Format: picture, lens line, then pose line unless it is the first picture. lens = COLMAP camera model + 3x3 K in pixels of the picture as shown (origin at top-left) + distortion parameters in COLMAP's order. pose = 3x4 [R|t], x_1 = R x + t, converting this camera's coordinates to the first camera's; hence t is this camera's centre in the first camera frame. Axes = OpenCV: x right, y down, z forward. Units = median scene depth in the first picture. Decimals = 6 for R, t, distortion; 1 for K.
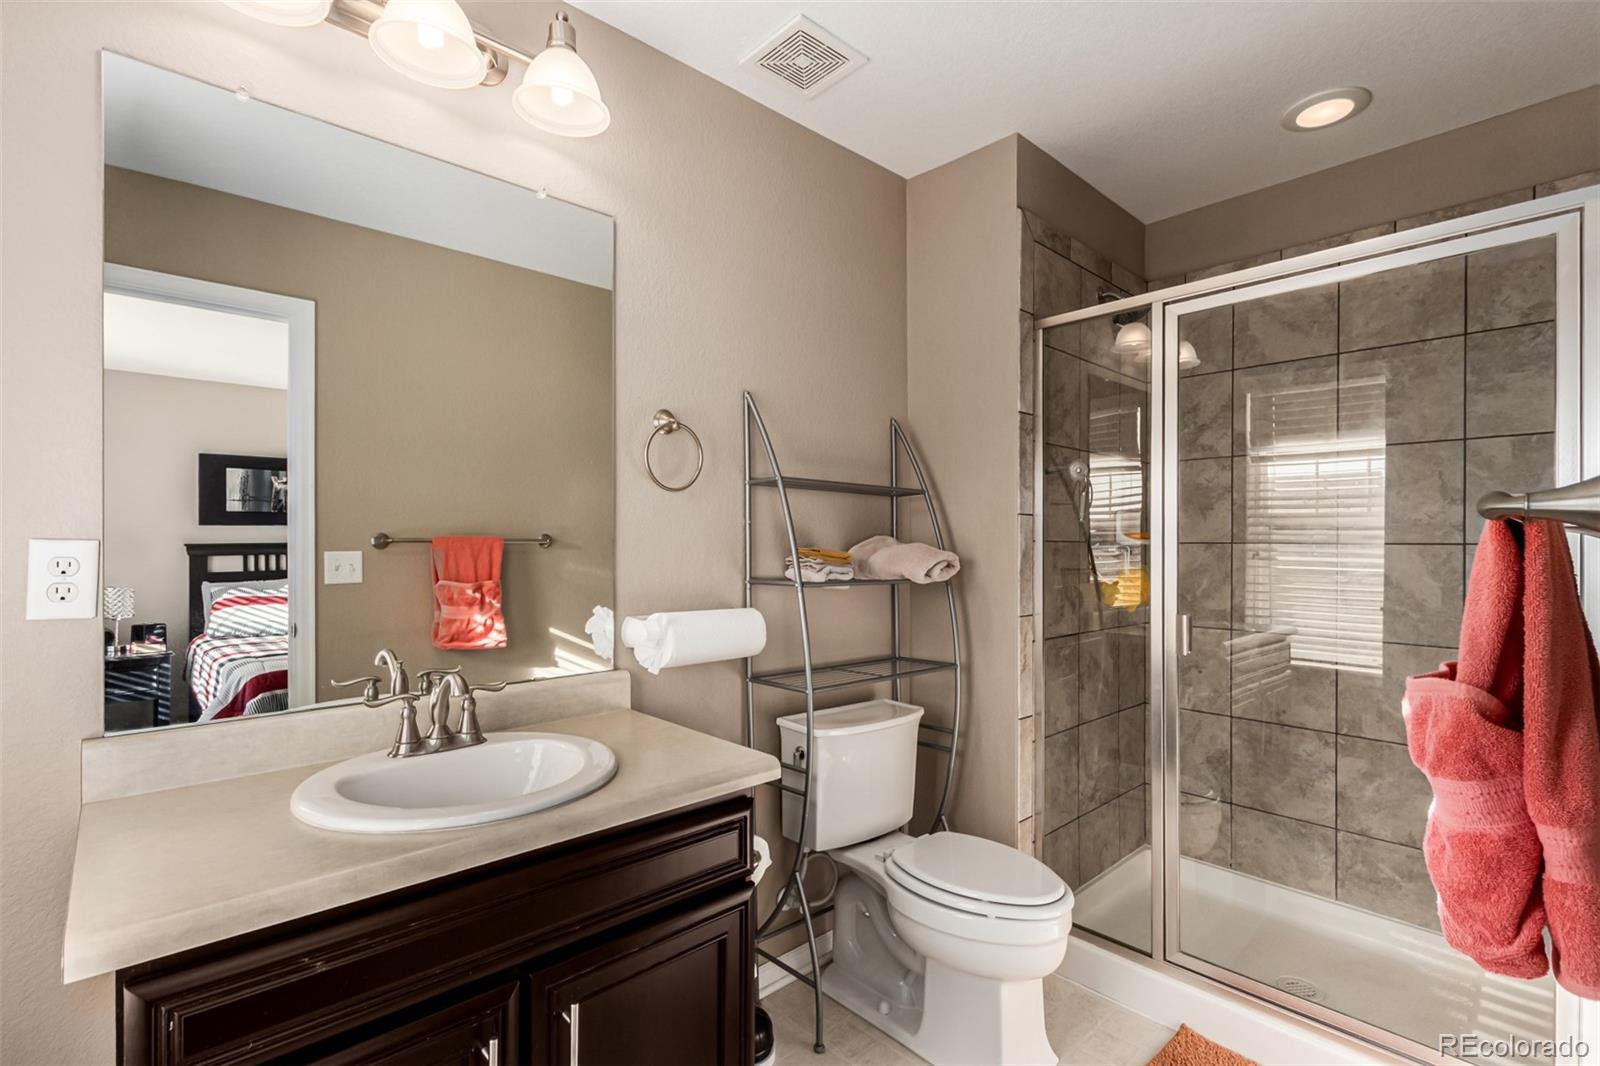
lens RADIAL K [[747.1, 0, 812.8], [0, 747.1, 539.6], [0, 0, 1]] dist [0.003721, -0.000362]
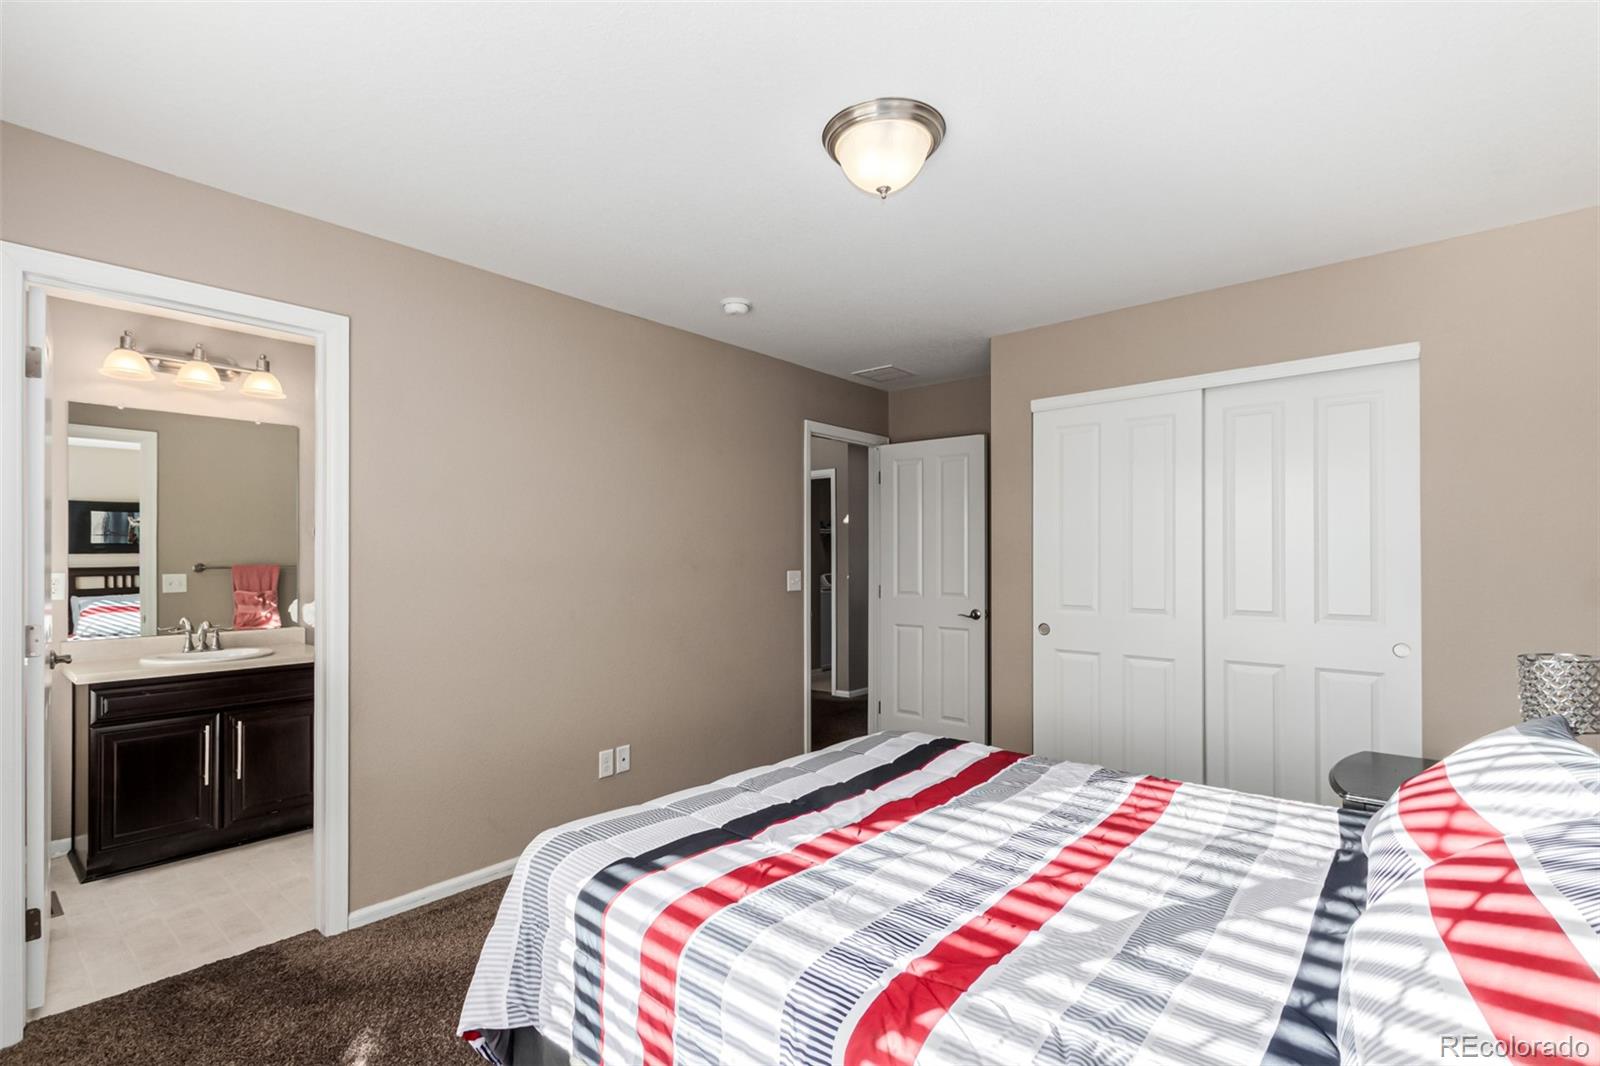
lens RADIAL K [[747.1, 0, 788.6], [0, 747.1, 542.9], [0, 0, 1]] dist [0.003721, -0.000362]
pose [[0.994862, -0.003773, 0.101166, 0.336556], [0.005248, 0.999884, -0.014313, -0.013430], [-0.101100, 0.014771, 0.994767, -0.479094]]
